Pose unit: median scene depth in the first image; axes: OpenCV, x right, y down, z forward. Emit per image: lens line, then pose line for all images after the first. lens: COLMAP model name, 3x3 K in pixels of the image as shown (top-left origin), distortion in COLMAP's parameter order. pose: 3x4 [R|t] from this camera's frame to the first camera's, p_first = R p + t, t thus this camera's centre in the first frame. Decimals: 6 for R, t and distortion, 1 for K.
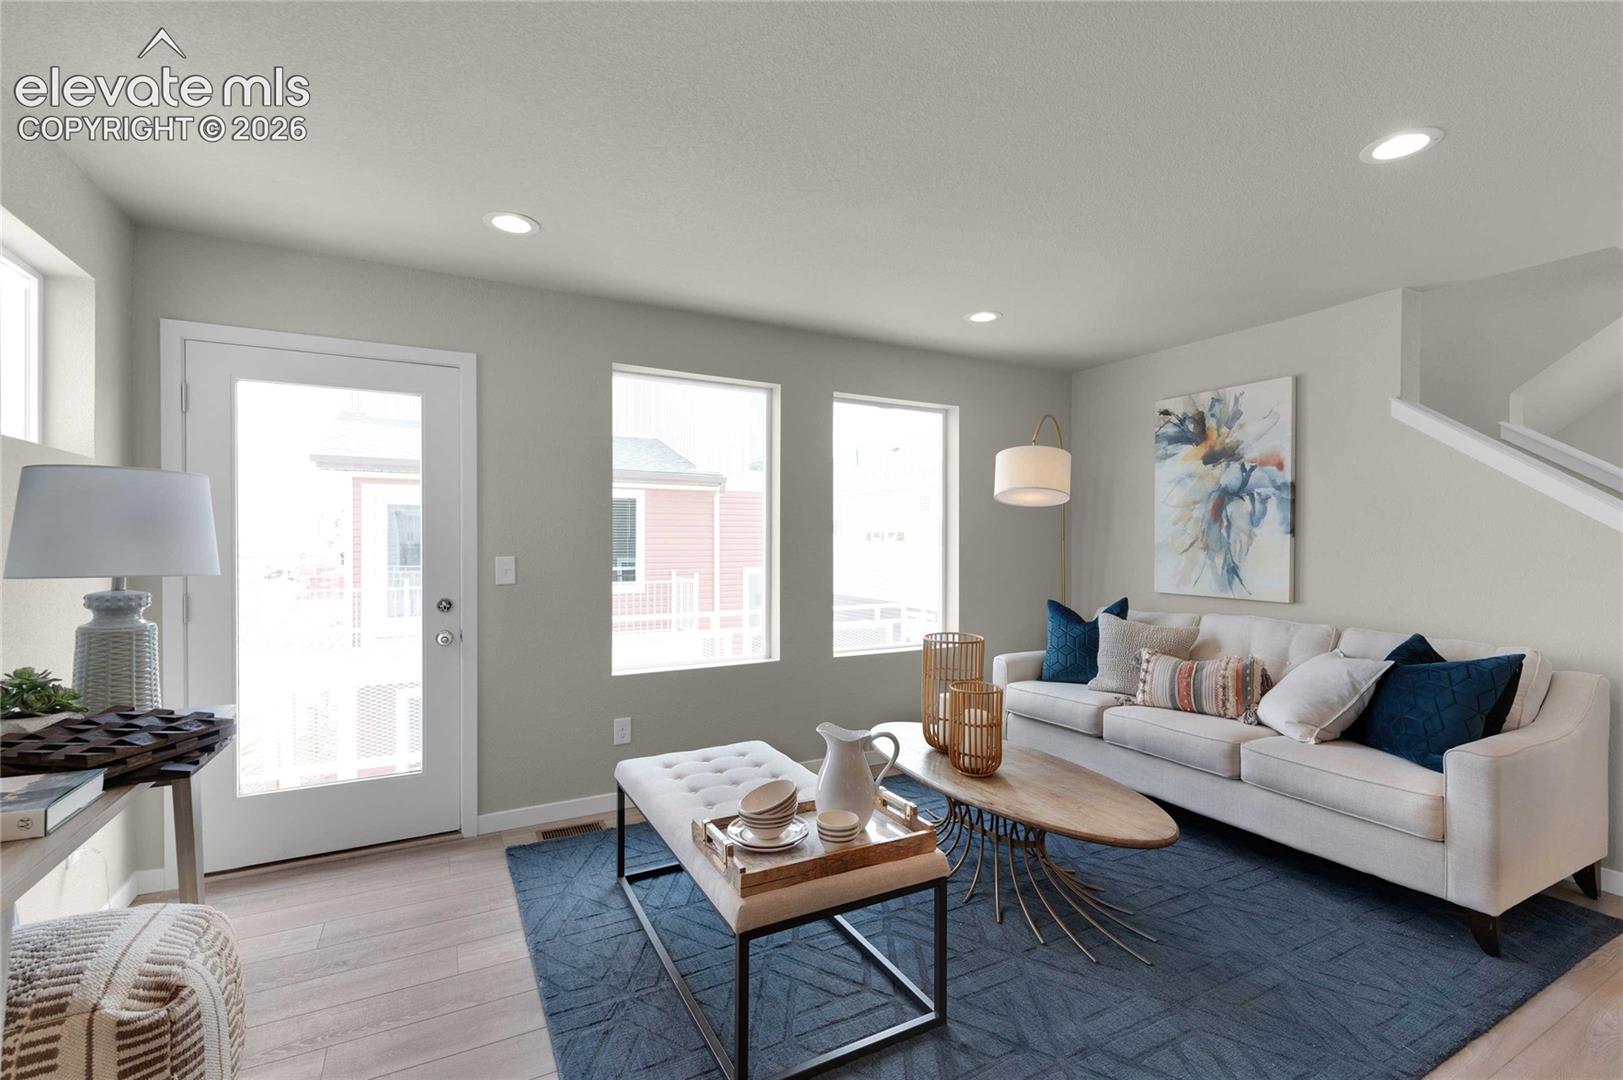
lens RADIAL K [[701.1, 0, 813.2], [0, 701.1, 547.8], [0, 0, 1]] dist [0.018366, -0.011321]
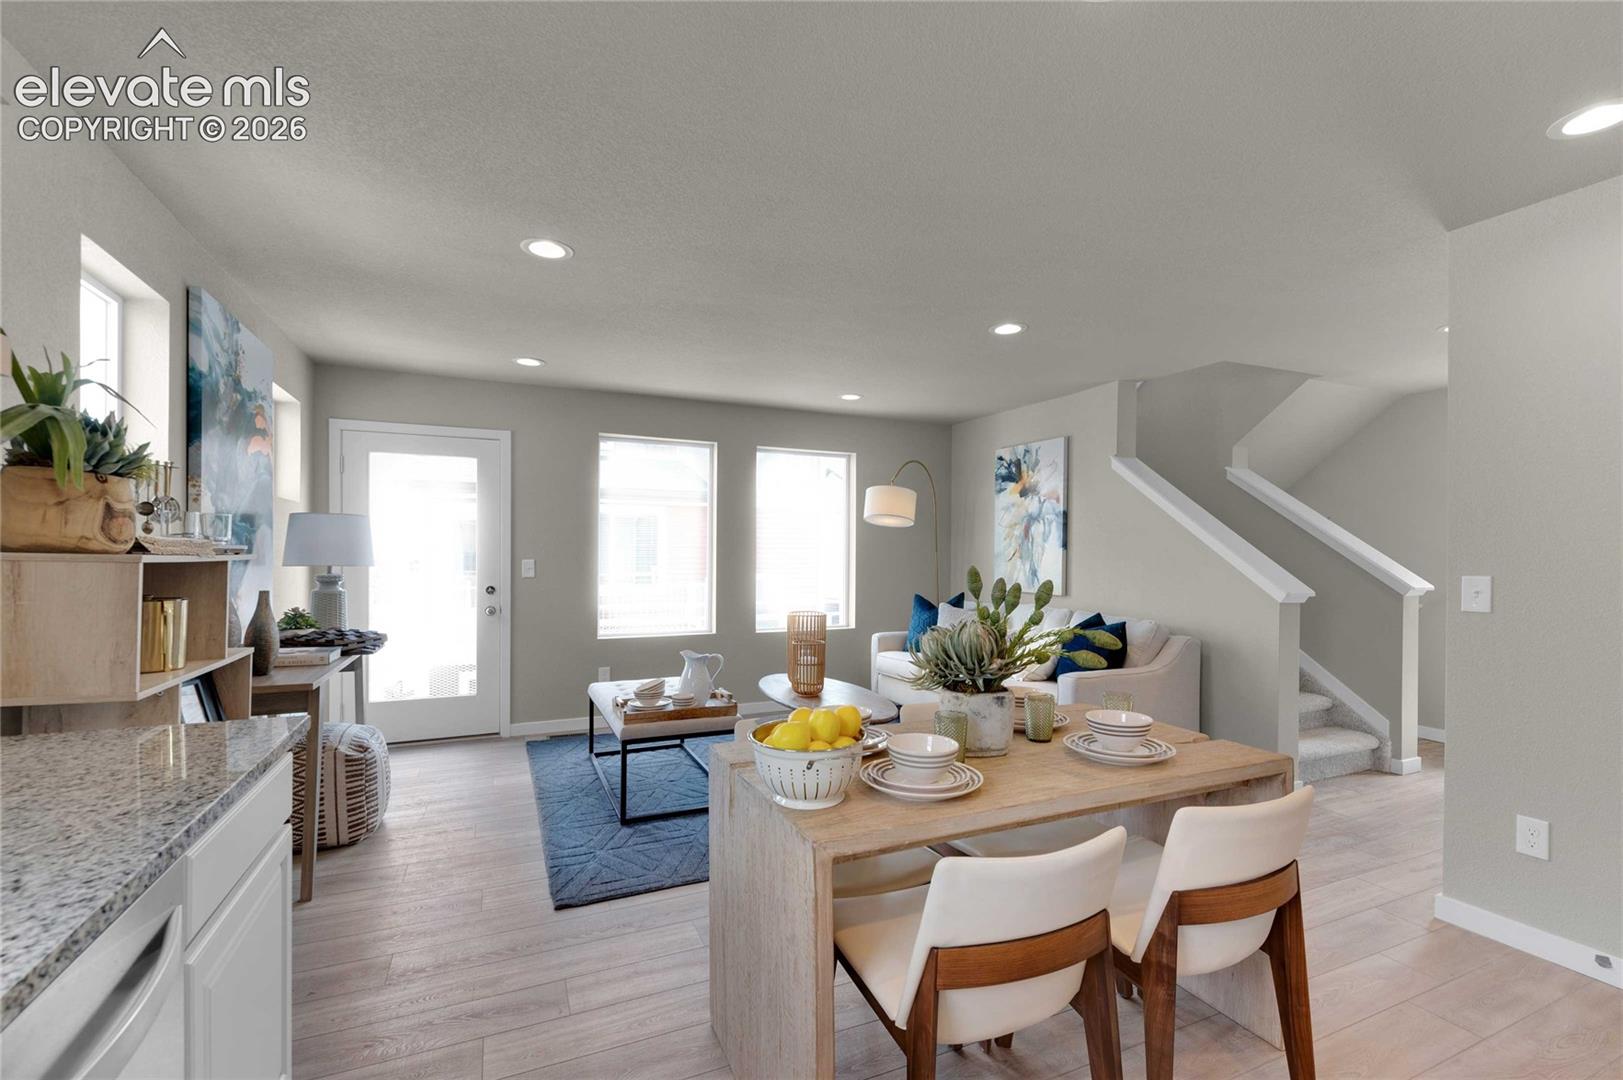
lens RADIAL K [[704.4, 0, 813.0], [0, 704.4, 557.9], [0, 0, 1]] dist [0.018348, -0.020354]
pose [[0.997518, 0.005207, -0.070213, 0.277262], [-0.005280, 0.999986, -0.000854, 0.005884], [0.070208, 0.001223, 0.997532, -0.475319]]
